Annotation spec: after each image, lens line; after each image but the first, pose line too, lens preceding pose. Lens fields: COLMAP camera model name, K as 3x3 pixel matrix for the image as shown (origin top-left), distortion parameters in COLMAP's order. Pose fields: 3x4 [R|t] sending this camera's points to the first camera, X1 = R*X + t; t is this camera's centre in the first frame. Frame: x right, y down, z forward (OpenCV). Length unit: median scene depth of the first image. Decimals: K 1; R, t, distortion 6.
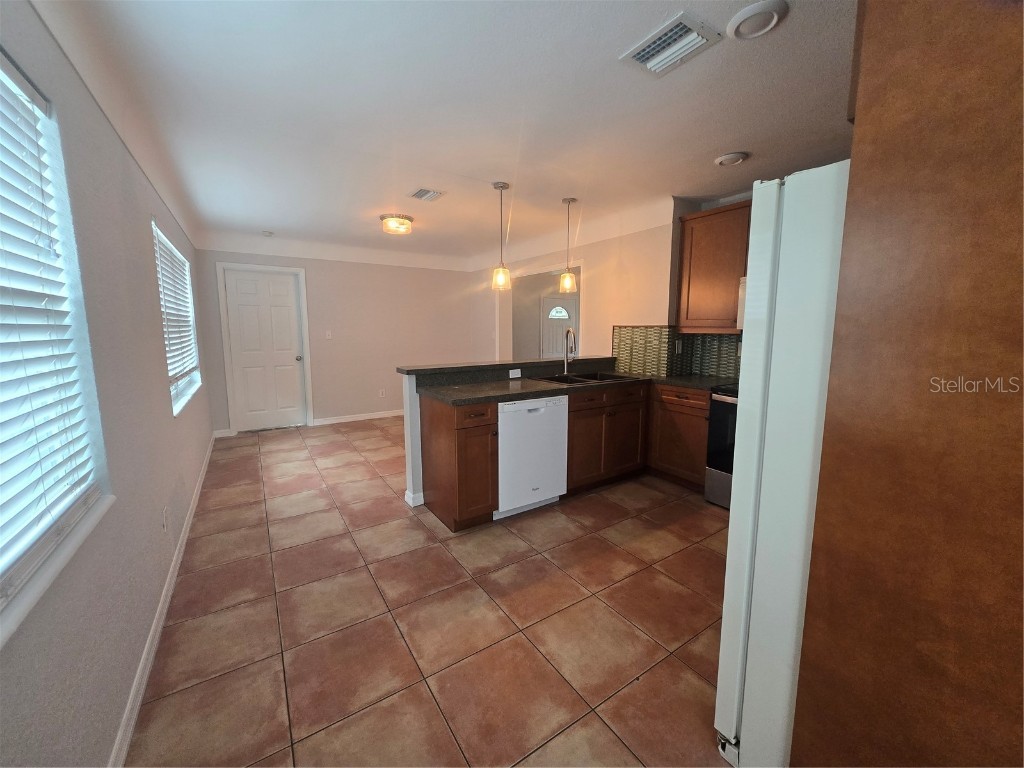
lens RADIAL K [[400.4, 0, 513.1], [0, 400.4, 378.3], [0, 0, 1]] dist [-0.001157, -0.000495]
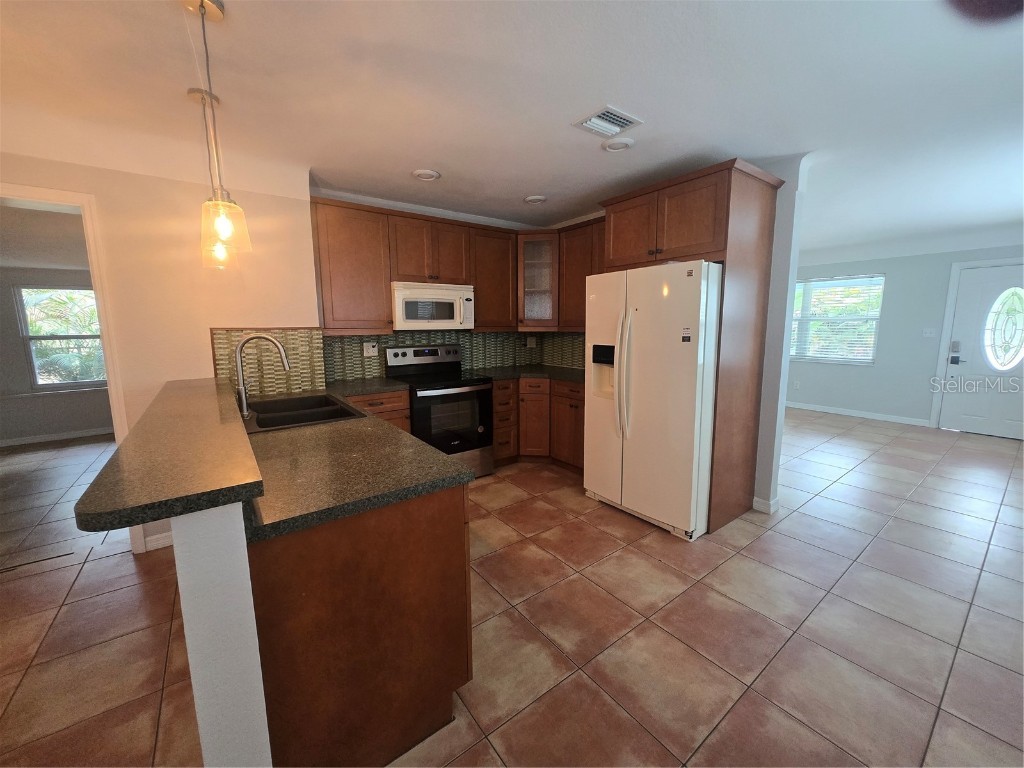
lens RADIAL K [[400.4, 0, 513.1], [0, 400.4, 378.3], [0, 0, 1]] dist [-0.001157, -0.000495]
pose [[-0.056317, -0.137337, 0.988922, -0.533455], [0.132409, 0.980718, 0.143739, -0.109402], [-0.989594, 0.139037, -0.037046, 0.757285]]
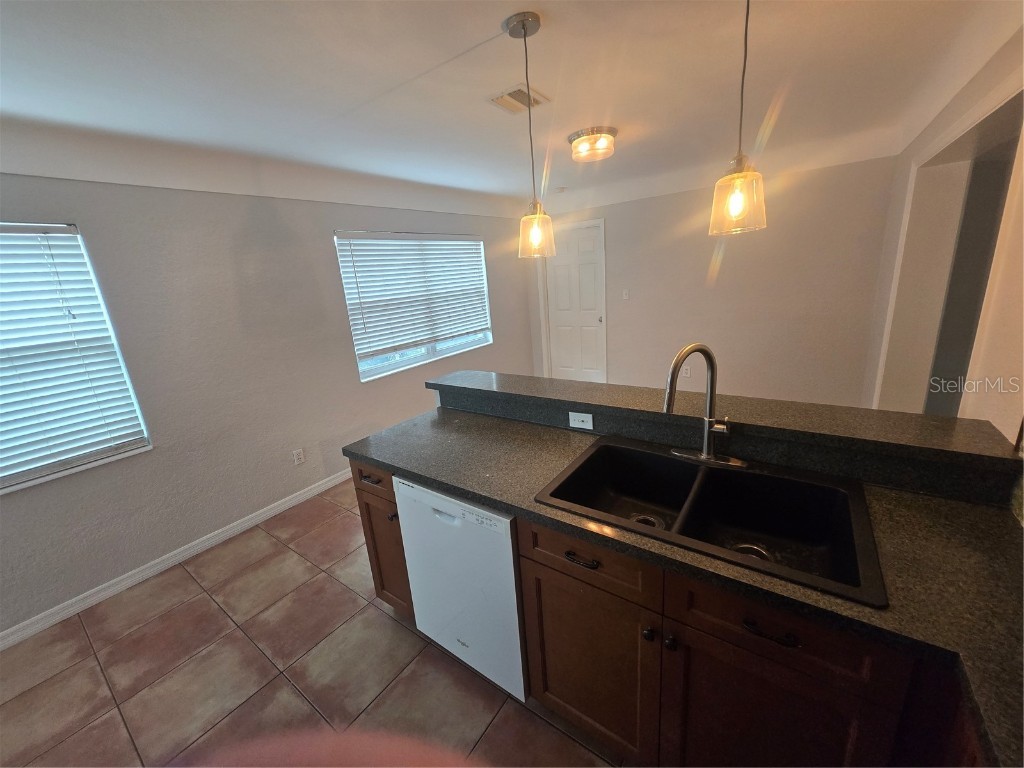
lens RADIAL K [[400.4, 0, 513.1], [0, 400.4, 378.3], [0, 0, 1]] dist [-0.001157, -0.000495]
pose [[0.357482, 0.212886, -0.909333, 0.473656], [-0.039016, 0.976227, 0.213209, -0.188557], [0.933105, -0.040740, 0.357289, 0.824553]]
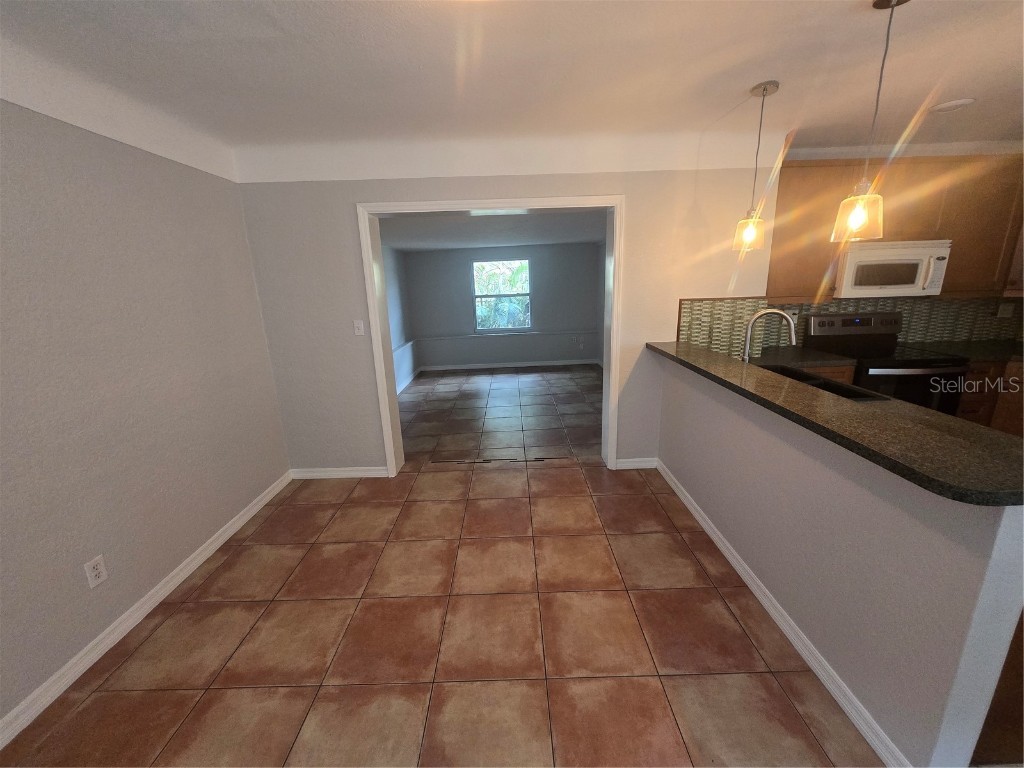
lens RADIAL K [[400.4, 0, 513.1], [0, 400.4, 378.3], [0, 0, 1]] dist [-0.001157, -0.000495]
pose [[0.547012, -0.221822, 0.807201, -0.707875], [0.136602, 0.974982, 0.175358, -0.212934], [-0.825904, 0.014342, 0.563628, 1.121899]]
